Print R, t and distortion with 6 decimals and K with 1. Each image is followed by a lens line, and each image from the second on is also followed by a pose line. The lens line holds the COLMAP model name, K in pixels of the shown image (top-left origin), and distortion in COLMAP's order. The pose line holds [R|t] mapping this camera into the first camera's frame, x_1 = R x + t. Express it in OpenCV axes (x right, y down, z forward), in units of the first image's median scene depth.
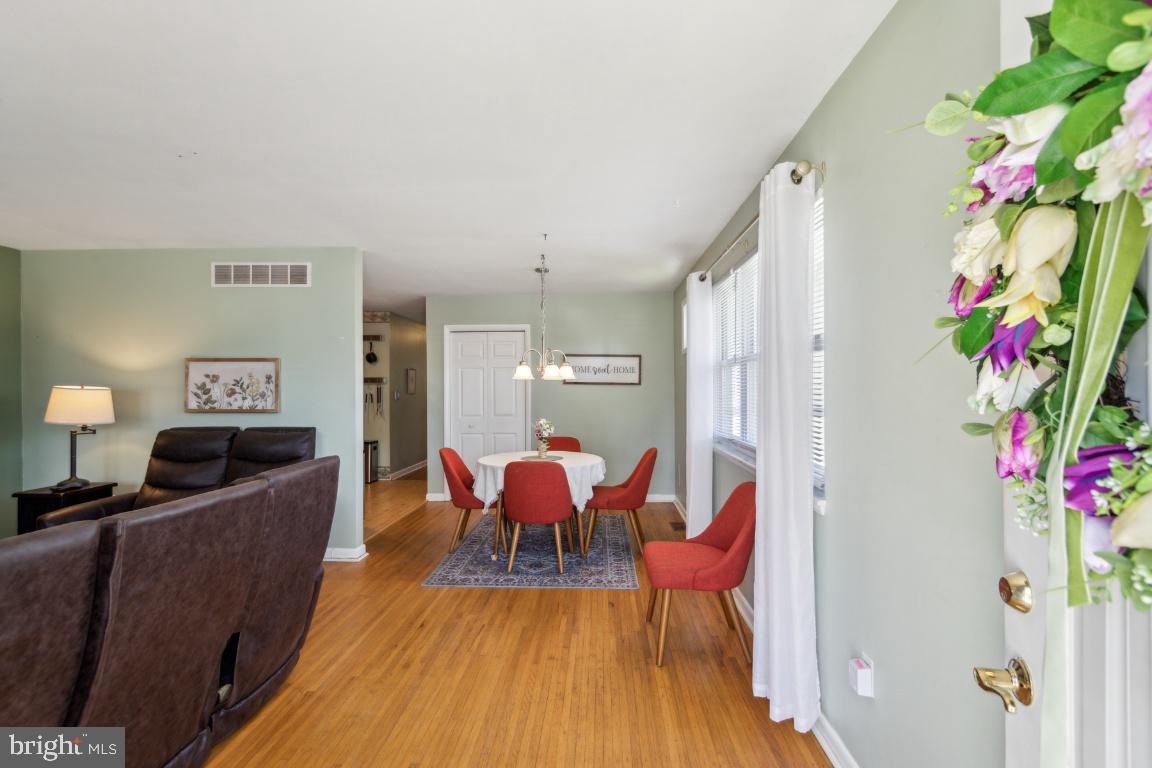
lens RADIAL K [[529.2, 0, 571.1], [0, 529.2, 386.7], [0, 0, 1]] dist [-0.000820, -0.000225]
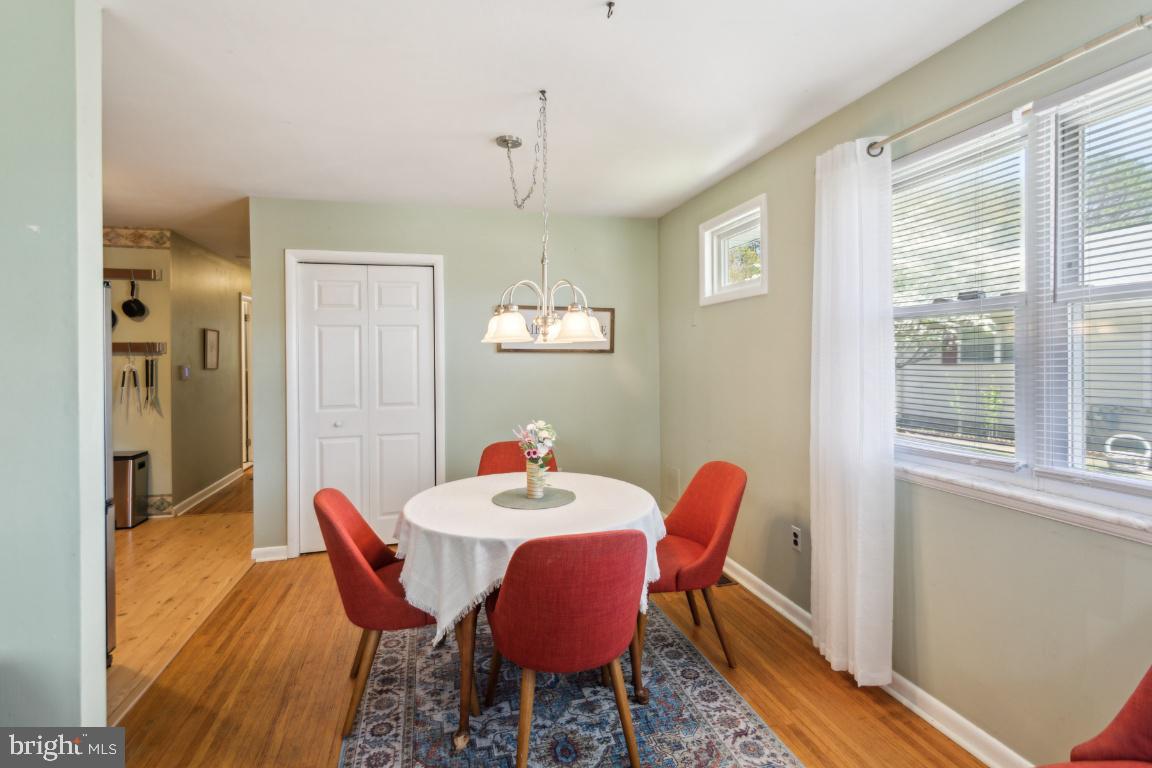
lens RADIAL K [[549.7, 0, 573.1], [0, 549.7, 354.9], [0, 0, 1]] dist [0.012526, -0.001292]
pose [[0.953466, -0.004437, 0.301469, -0.190413], [0.004588, 0.999989, 0.000207, -0.001615], [-0.301467, 0.001185, 0.953476, 0.518606]]
